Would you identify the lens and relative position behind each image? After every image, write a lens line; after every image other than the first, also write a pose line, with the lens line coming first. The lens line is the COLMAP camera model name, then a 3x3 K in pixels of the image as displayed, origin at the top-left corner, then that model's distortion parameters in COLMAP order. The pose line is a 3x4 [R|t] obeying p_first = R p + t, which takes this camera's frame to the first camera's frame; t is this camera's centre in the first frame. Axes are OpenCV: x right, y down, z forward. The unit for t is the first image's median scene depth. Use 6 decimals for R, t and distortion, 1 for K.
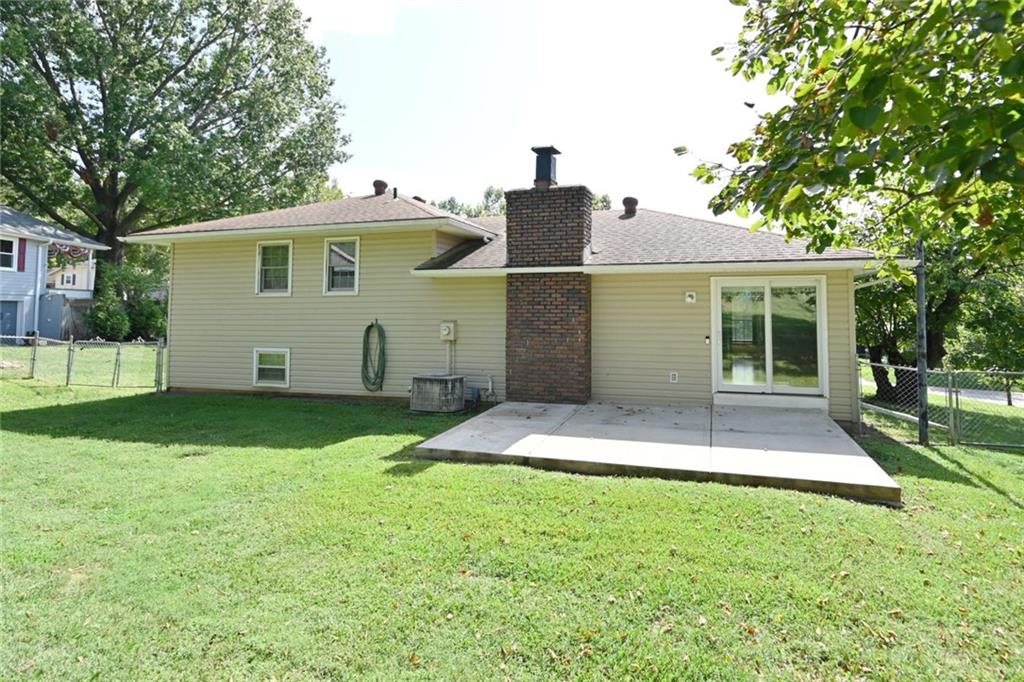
lens RADIAL K [[499.2, 0, 575.2], [0, 499.2, 288.8], [0, 0, 1]] dist [-0.000708, -0.000069]
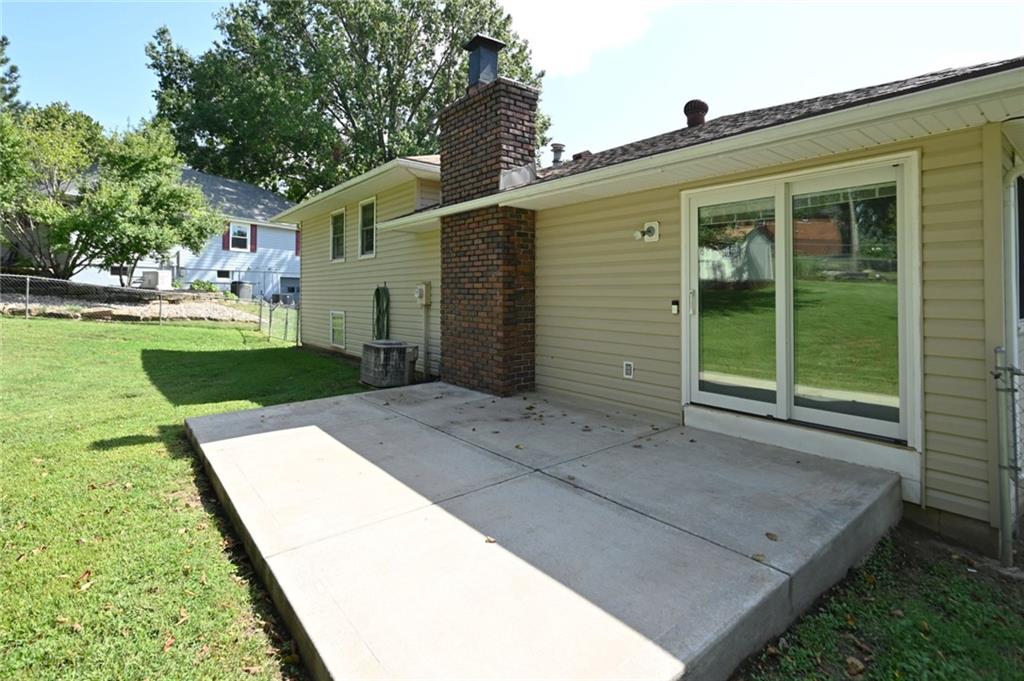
lens RADIAL K [[499.2, 0, 575.2], [0, 499.2, 288.3], [0, 0, 1]] dist [-0.000708, -0.000069]
pose [[0.824634, -0.003885, -0.565654, 0.475694], [0.015374, 0.999761, 0.015545, 0.070535], [0.565458, -0.021515, 0.824496, 0.477391]]
